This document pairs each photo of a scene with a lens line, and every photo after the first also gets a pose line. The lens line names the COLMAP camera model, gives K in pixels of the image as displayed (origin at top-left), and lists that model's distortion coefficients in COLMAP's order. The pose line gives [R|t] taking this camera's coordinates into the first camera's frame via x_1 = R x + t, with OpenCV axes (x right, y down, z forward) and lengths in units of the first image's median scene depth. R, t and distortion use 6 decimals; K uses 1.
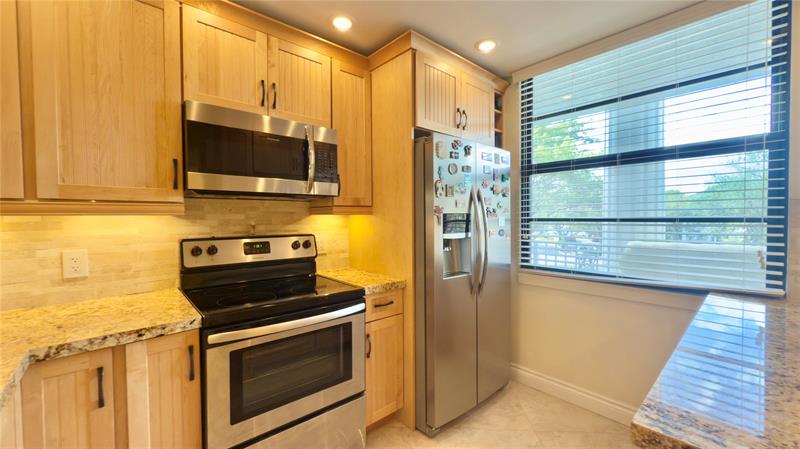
lens RADIAL K [[317.7, 0, 400.0], [0, 317.7, 222.8], [0, 0, 1]] dist [-0.000358, -0.000059]
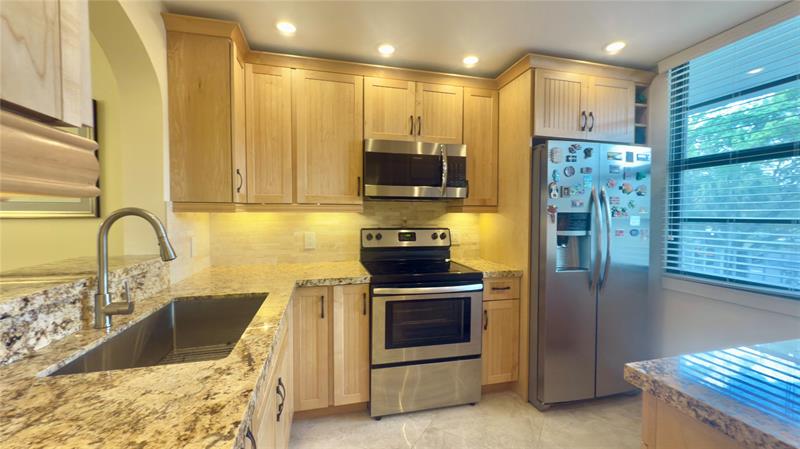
lens RADIAL K [[317.7, 0, 400.0], [0, 317.7, 222.8], [0, 0, 1]] dist [-0.000358, -0.000059]
pose [[0.882599, 0.021462, -0.469636, 0.163237], [-0.018729, 0.999770, 0.010490, 0.005031], [0.469753, -0.000463, 0.882798, -0.221654]]
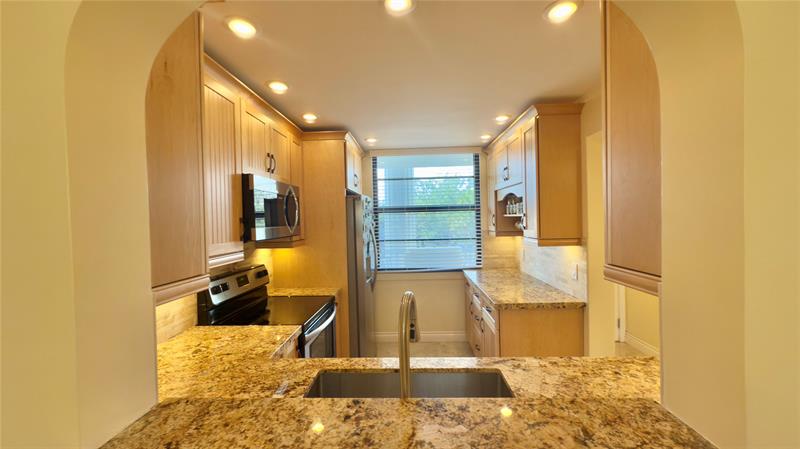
lens RADIAL K [[317.7, 0, 400.0], [0, 317.7, 222.8], [0, 0, 1]] dist [-0.000358, -0.000059]
pose [[0.698919, -0.018614, 0.714959, -0.876765], [0.034493, 0.999375, -0.007700, -0.109970], [-0.714369, 0.030043, 0.699124, -0.278873]]
